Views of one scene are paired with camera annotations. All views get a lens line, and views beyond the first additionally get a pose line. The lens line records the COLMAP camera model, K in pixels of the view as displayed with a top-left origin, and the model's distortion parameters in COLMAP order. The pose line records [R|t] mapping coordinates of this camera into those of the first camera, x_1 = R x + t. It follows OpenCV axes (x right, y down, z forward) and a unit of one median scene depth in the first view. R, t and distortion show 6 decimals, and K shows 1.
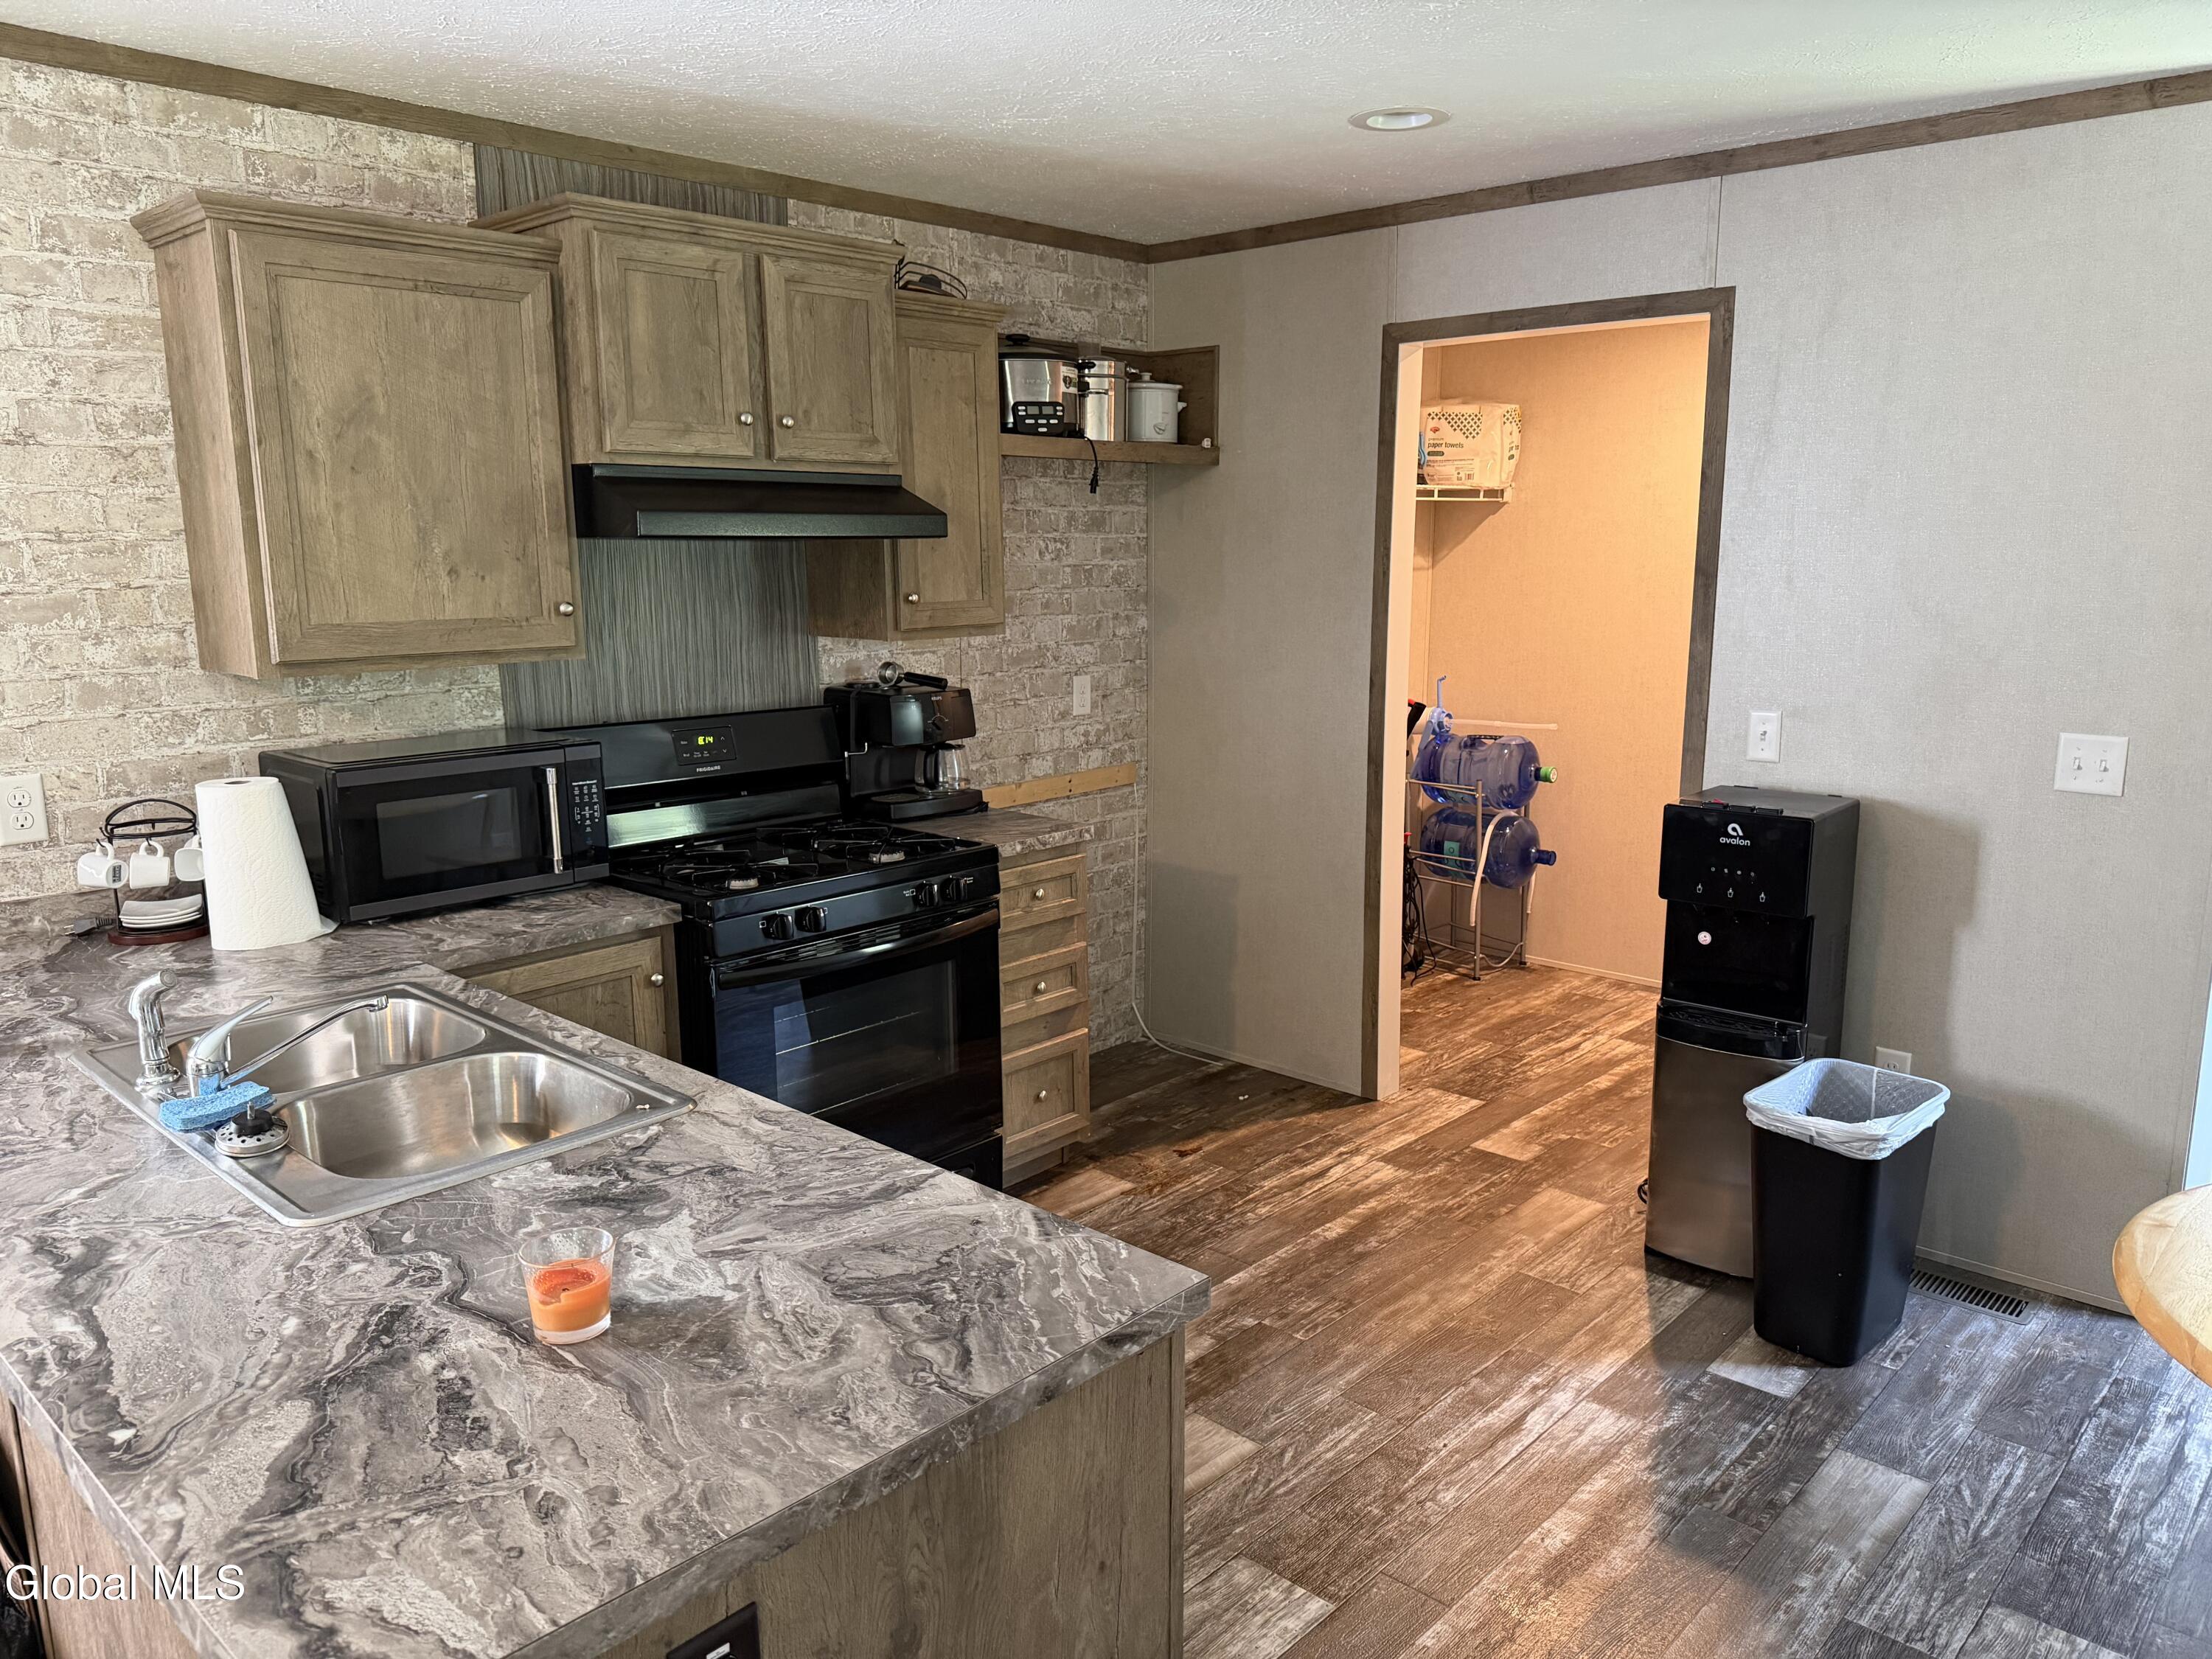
lens RADIAL K [[1575.5, 0, 1081.0], [0, 1575.5, 836.3], [0, 0, 1]] dist [0.003148, -0.001256]
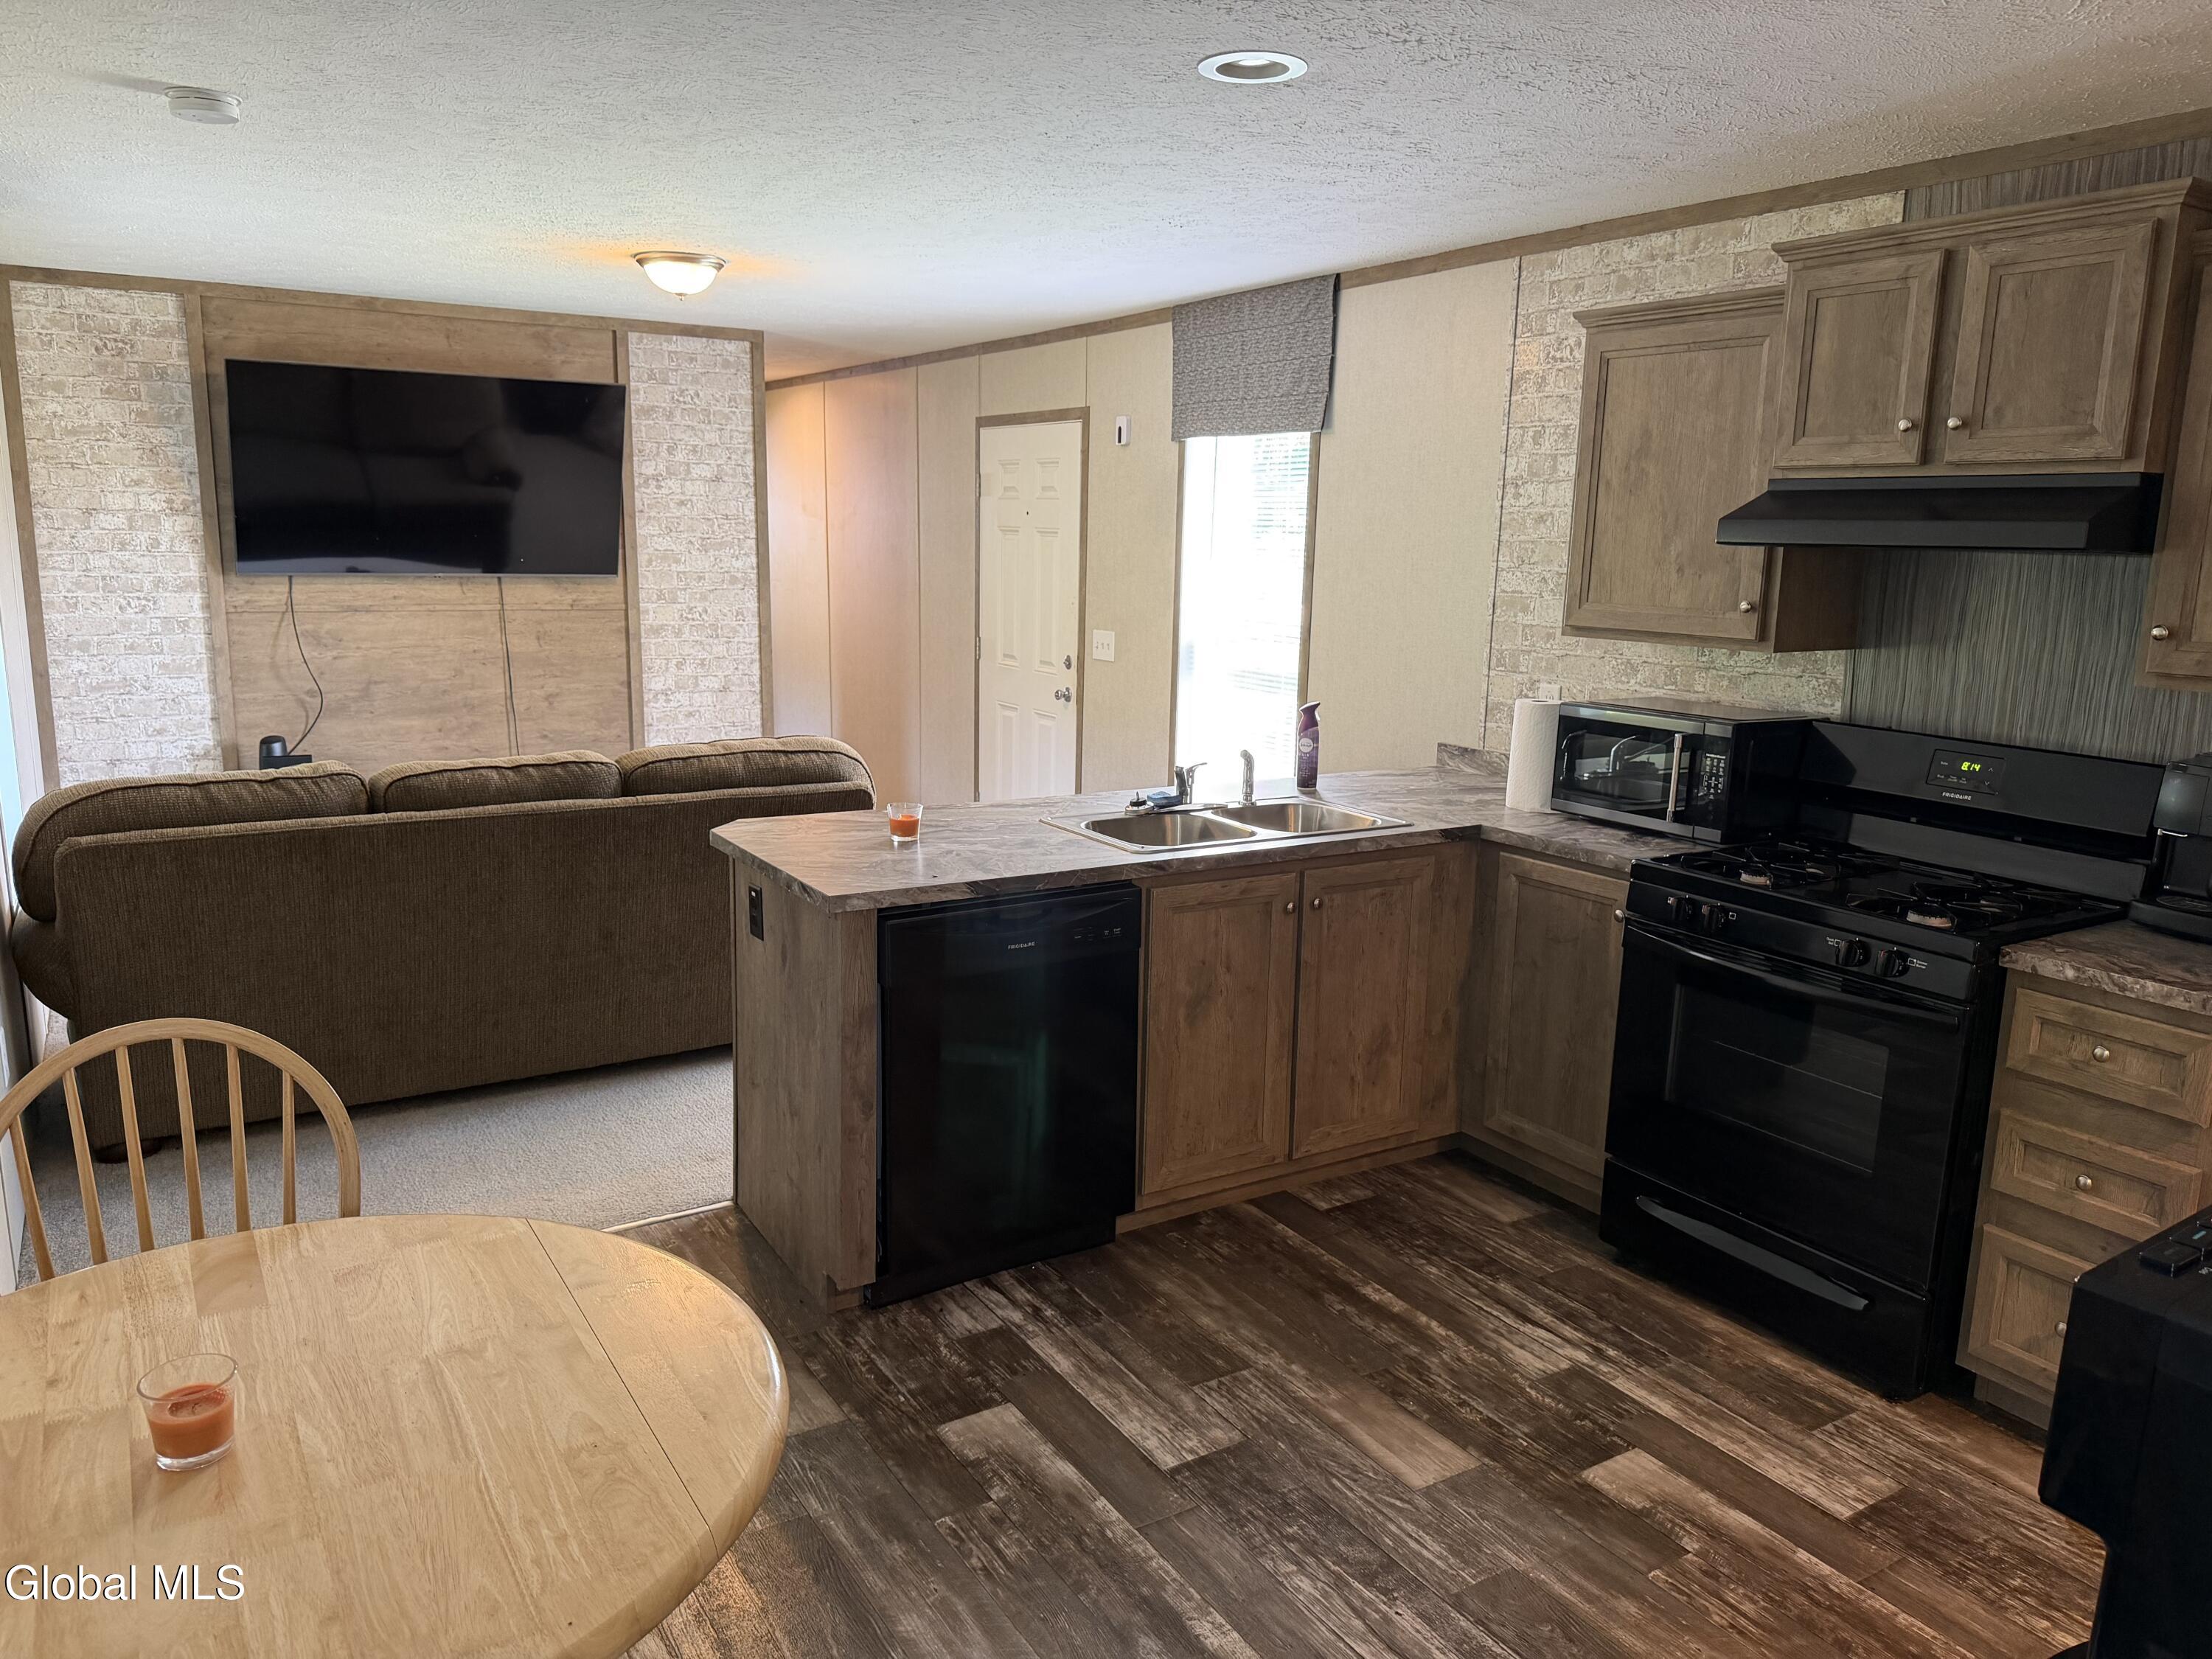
lens RADIAL K [[1530.2, 0, 1106.9], [0, 1530.2, 833.5], [0, 0, 1]] dist [-0.048220, -0.000558]
pose [[-0.276749, 0.192797, -0.941403, 0.906713], [-0.178338, 0.952343, 0.247464, -0.186674], [0.944249, 0.236373, -0.229178, 0.899303]]
